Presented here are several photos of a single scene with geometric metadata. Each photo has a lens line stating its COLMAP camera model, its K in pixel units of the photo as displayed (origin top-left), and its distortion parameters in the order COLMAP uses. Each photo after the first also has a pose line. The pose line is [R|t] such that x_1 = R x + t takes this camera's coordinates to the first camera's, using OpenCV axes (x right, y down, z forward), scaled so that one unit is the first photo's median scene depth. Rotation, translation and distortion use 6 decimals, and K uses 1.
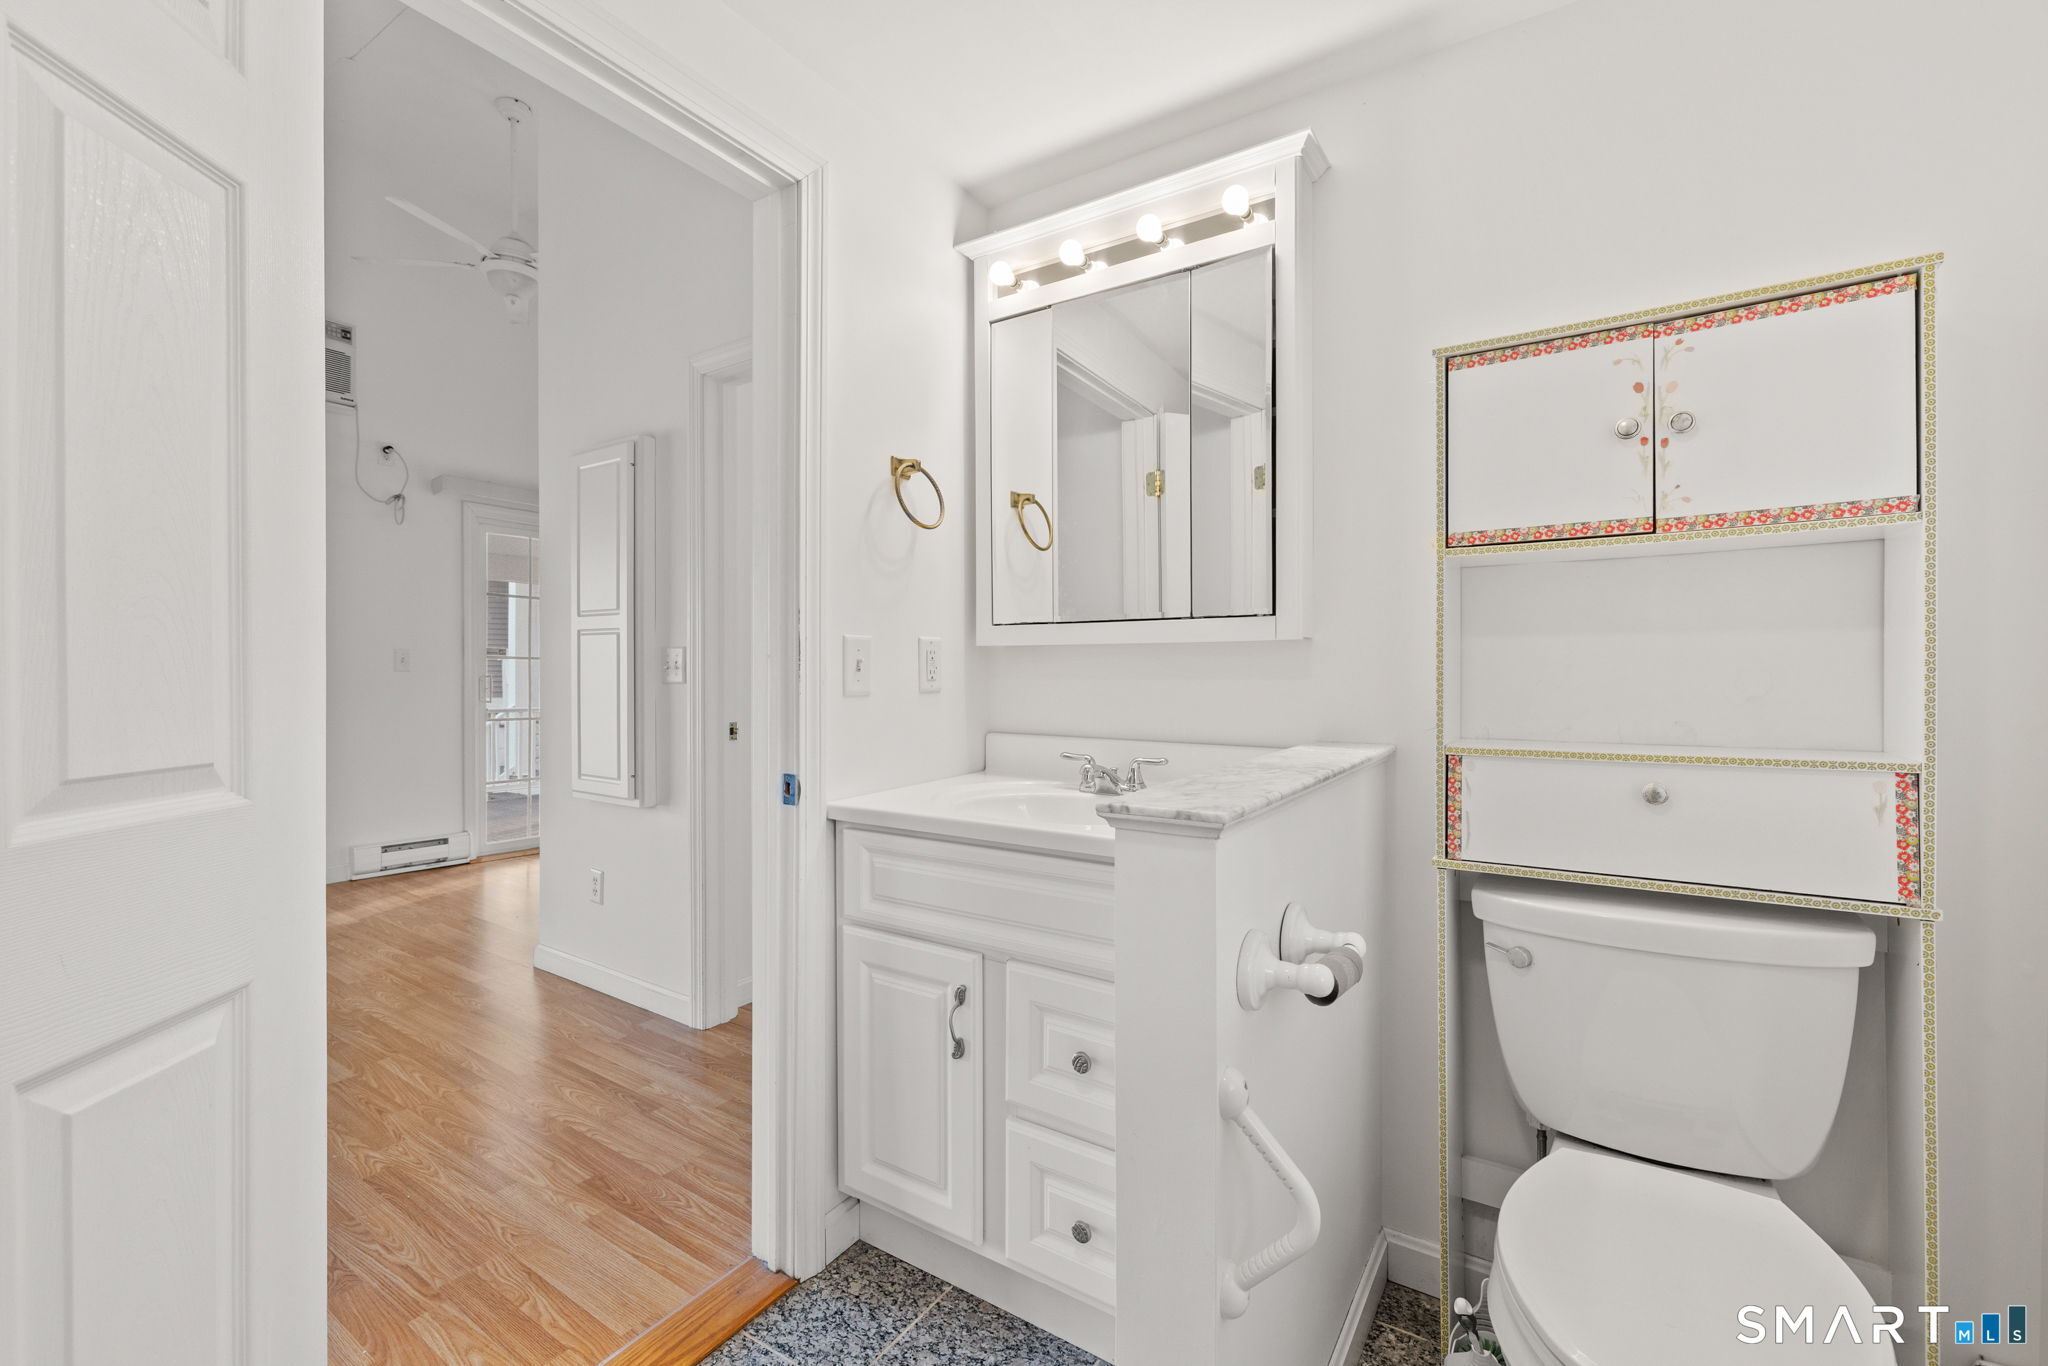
lens RADIAL K [[882.3, 0, 1018.0], [0, 882.3, 679.0], [0, 0, 1]] dist [0.001842, 0.000382]
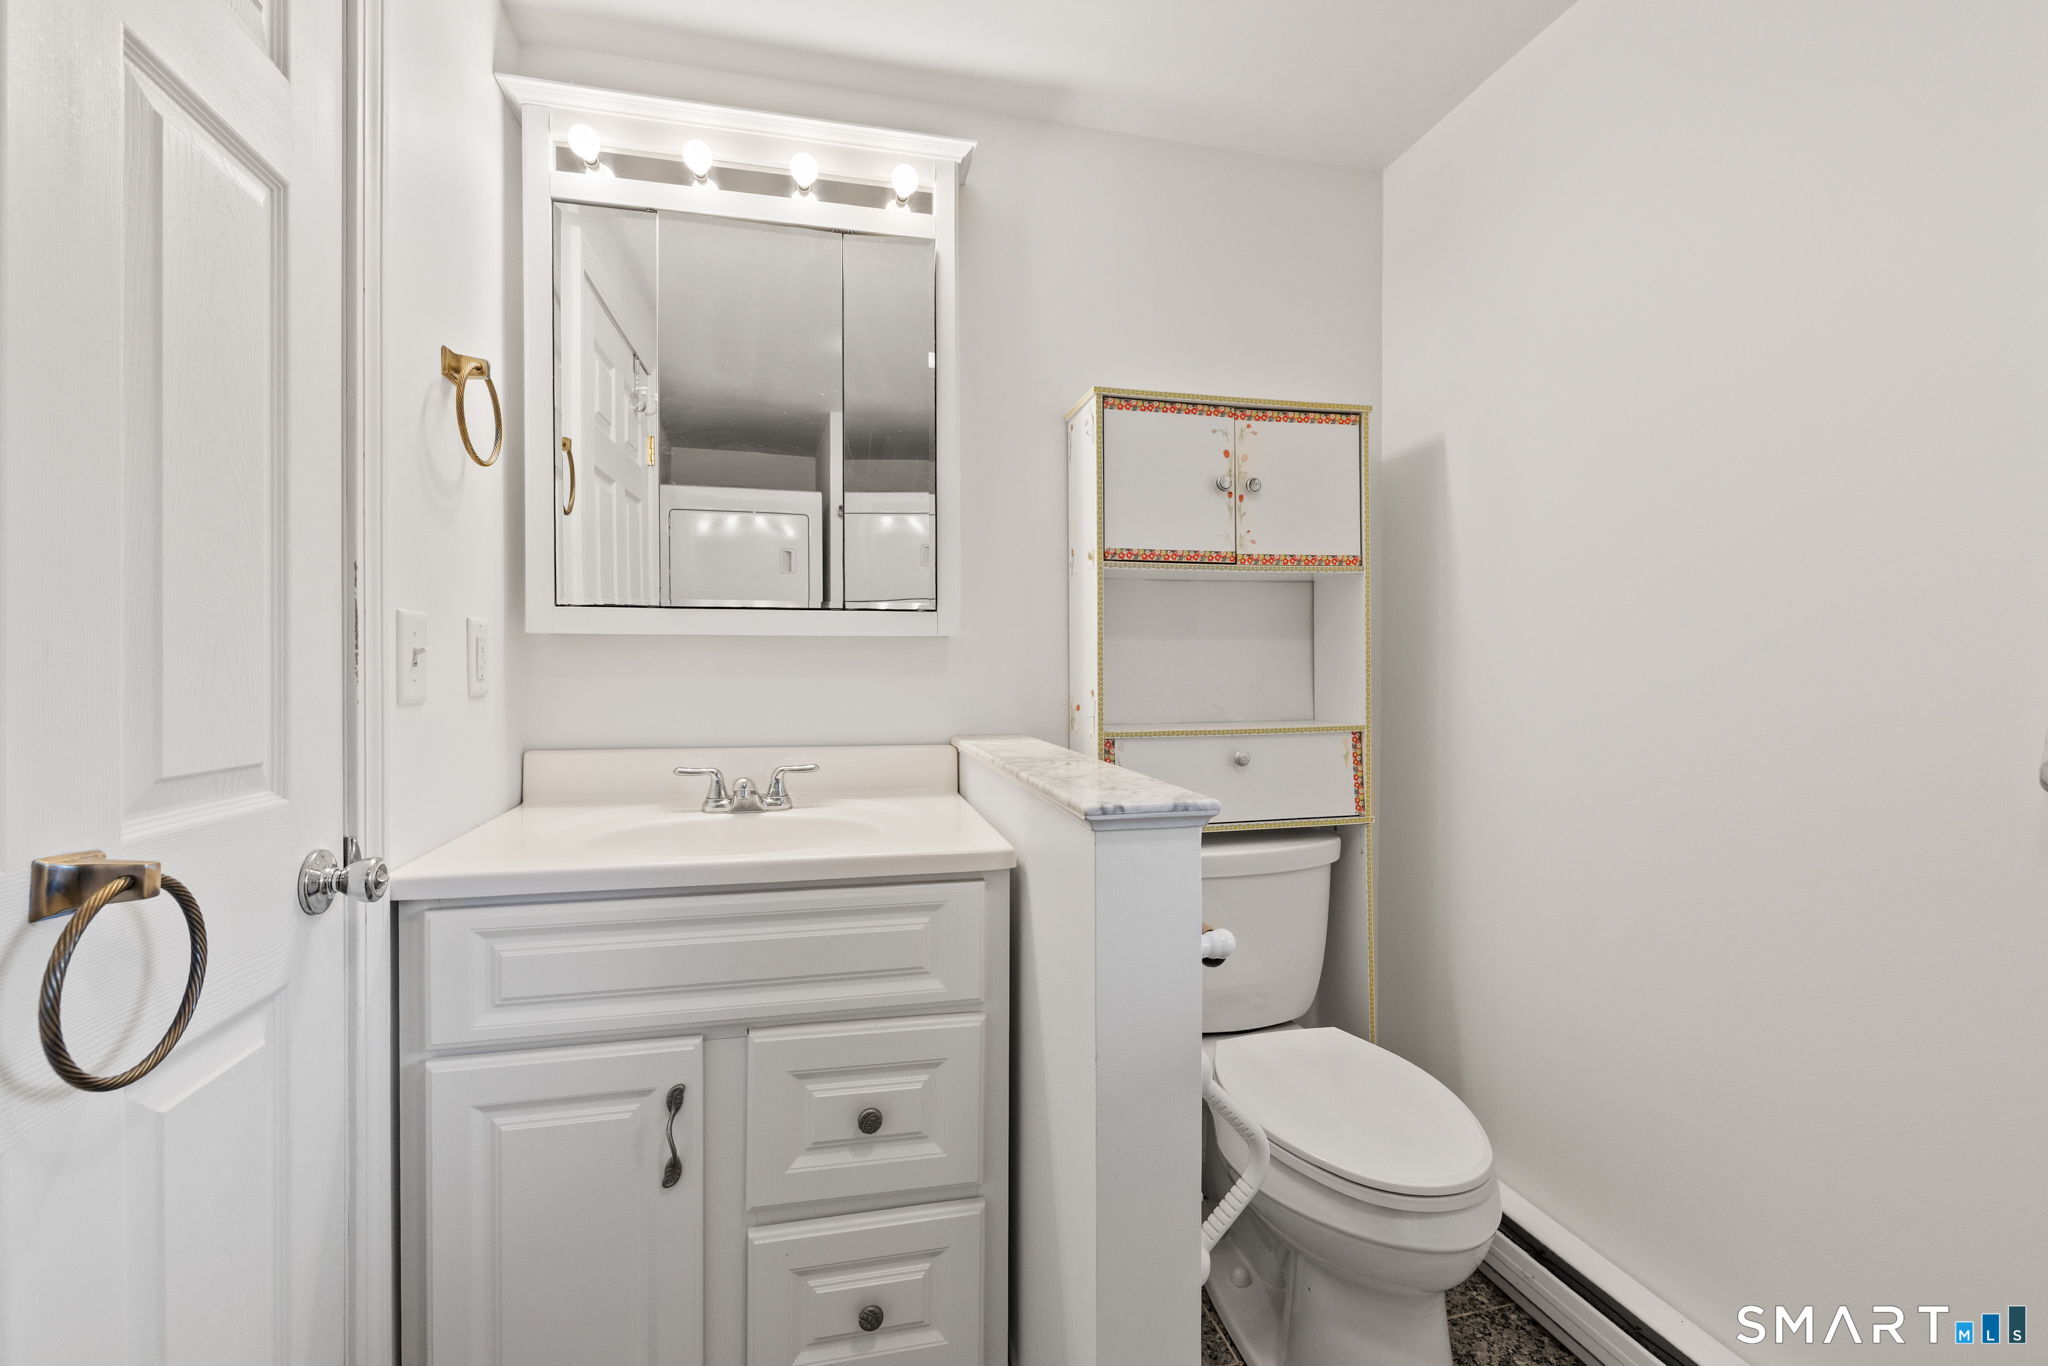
lens RADIAL K [[888.5, 0, 1022.8], [0, 888.5, 673.2], [0, 0, 1]] dist [0.001372, 0.000639]
pose [[0.682297, -0.002611, 0.731071, -0.465243], [0.007600, 0.999965, -0.003522, 0.002590], [-0.731036, 0.007959, 0.682293, 0.301556]]
